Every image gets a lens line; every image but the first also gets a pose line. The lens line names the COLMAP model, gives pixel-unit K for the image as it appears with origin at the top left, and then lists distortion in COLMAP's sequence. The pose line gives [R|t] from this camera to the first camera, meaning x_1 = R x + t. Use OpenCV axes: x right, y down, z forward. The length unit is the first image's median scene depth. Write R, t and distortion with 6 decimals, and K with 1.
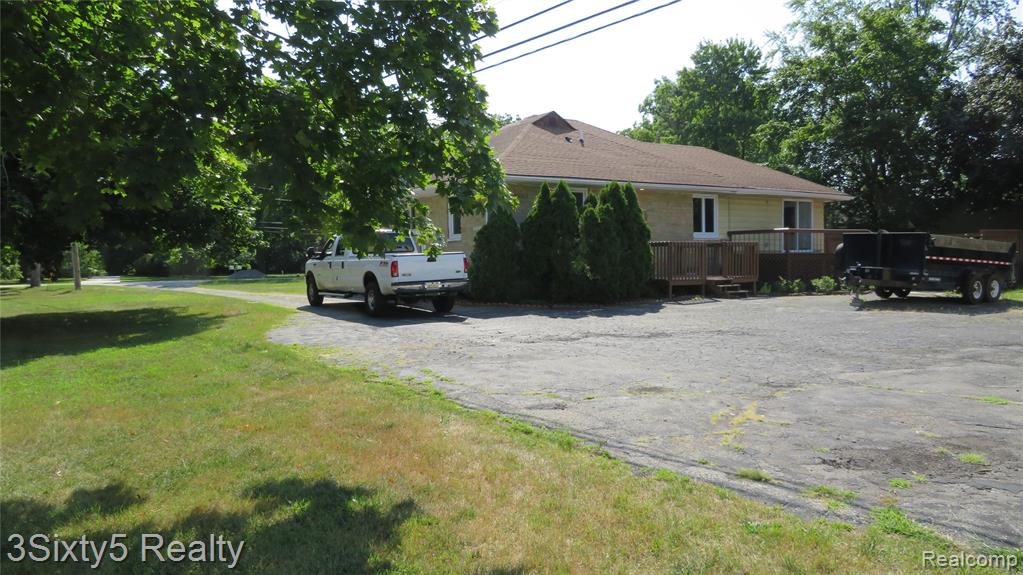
lens RADIAL K [[724.0, 0, 509.5], [0, 724.0, 288.4], [0, 0, 1]] dist [-0.036510, 0.027761]
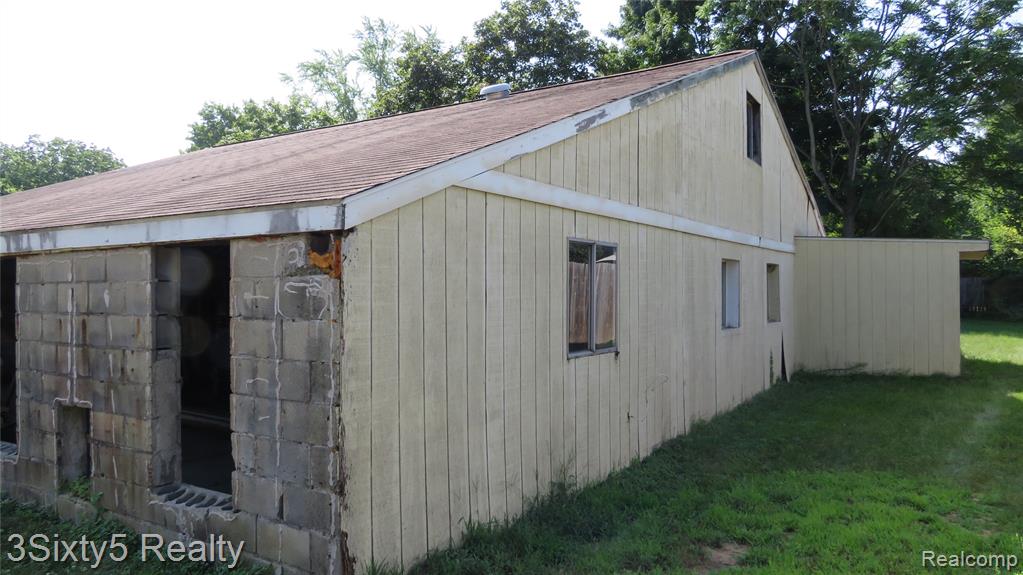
lens RADIAL K [[722.0, 0, 512.3], [0, 722.0, 287.7], [0, 0, 1]] dist [-0.028728, 0.000220]
pose [[0.898682, 0.020033, 0.438143, 0.840942], [0.001857, 0.998774, -0.049474, -0.004217], [-0.438597, 0.045275, 0.897543, -0.720971]]
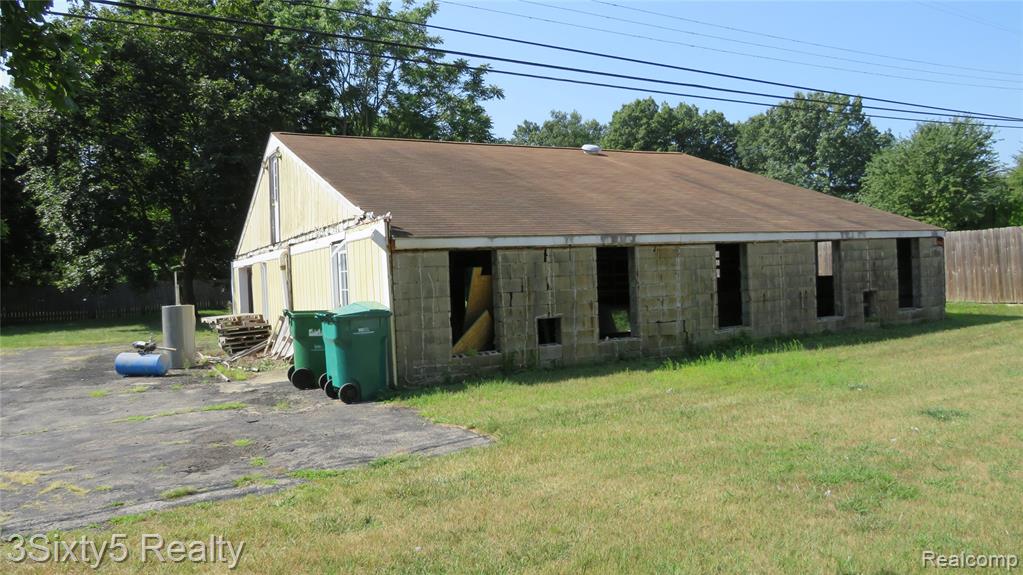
lens RADIAL K [[724.0, 0, 502.3], [0, 724.0, 280.6], [0, 0, 1]] dist [-0.036510, 0.027761]
pose [[0.075507, 0.007388, 0.997118, -0.257742], [0.080912, 0.996630, -0.013512, -0.008338], [-0.993857, 0.081699, 0.074654, 0.126001]]
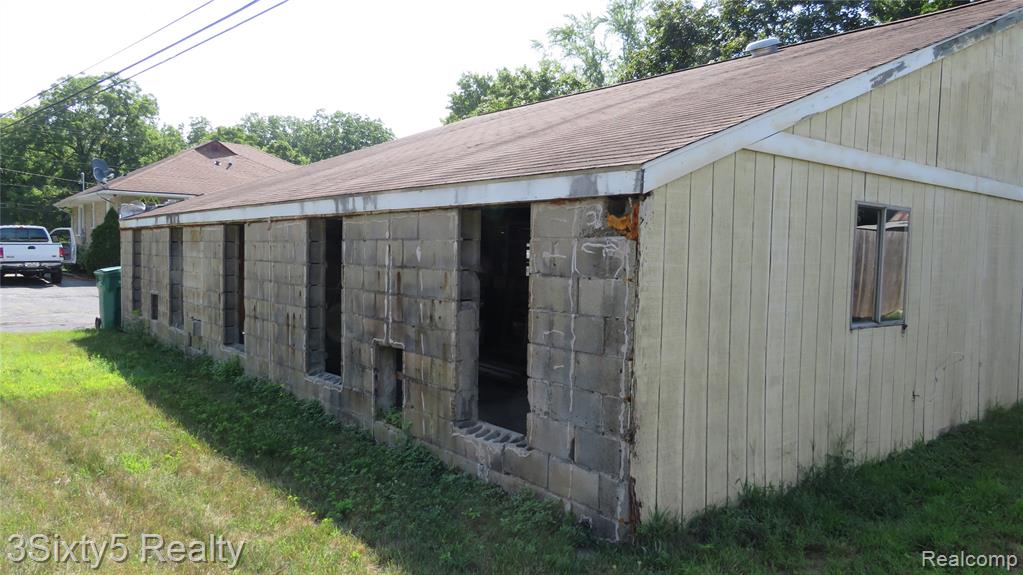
lens RADIAL K [[724.0, 0, 513.5], [0, 724.0, 285.5], [0, 0, 1]] dist [-0.036510, 0.027761]
pose [[0.991026, 0.035061, 0.128987, 0.818604], [-0.035864, 0.999349, 0.003908, -0.002745], [-0.128766, -0.008499, 0.991639, -0.727051]]
